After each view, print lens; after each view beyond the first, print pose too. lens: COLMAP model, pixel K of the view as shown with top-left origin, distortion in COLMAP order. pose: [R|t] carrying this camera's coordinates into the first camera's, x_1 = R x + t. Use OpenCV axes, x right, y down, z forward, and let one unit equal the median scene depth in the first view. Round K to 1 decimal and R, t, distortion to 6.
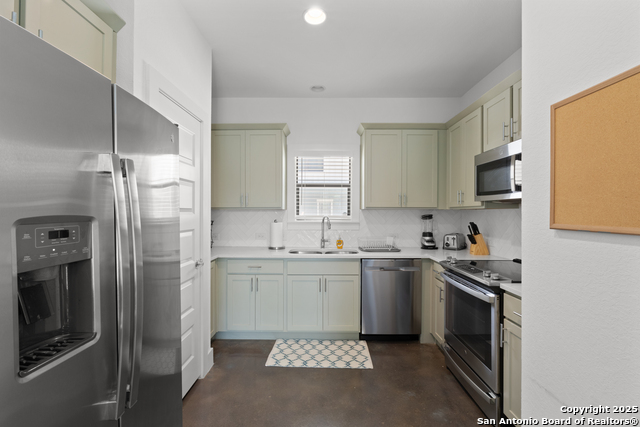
lens RADIAL K [[286.1, 0, 320.4], [0, 286.1, 214.1], [0, 0, 1]] dist [-0.001453, 0.000743]
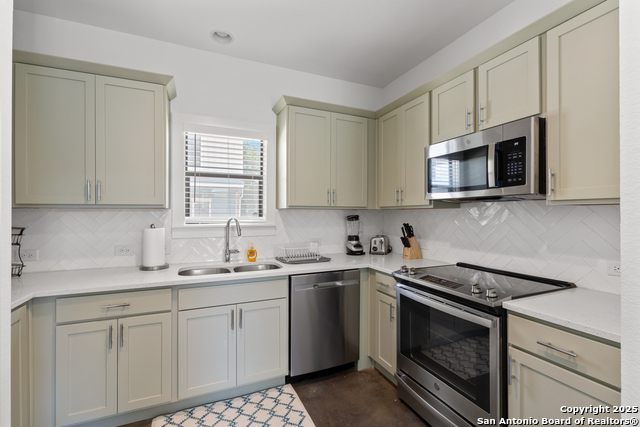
lens RADIAL K [[286.1, 0, 319.9], [0, 286.1, 213.1], [0, 0, 1]] dist [-0.001453, 0.000743]
pose [[0.910091, -0.000455, 0.414408, -0.087997], [0.003519, 0.999972, -0.006629, 0.000563], [-0.414393, 0.007491, 0.910067, 0.279011]]
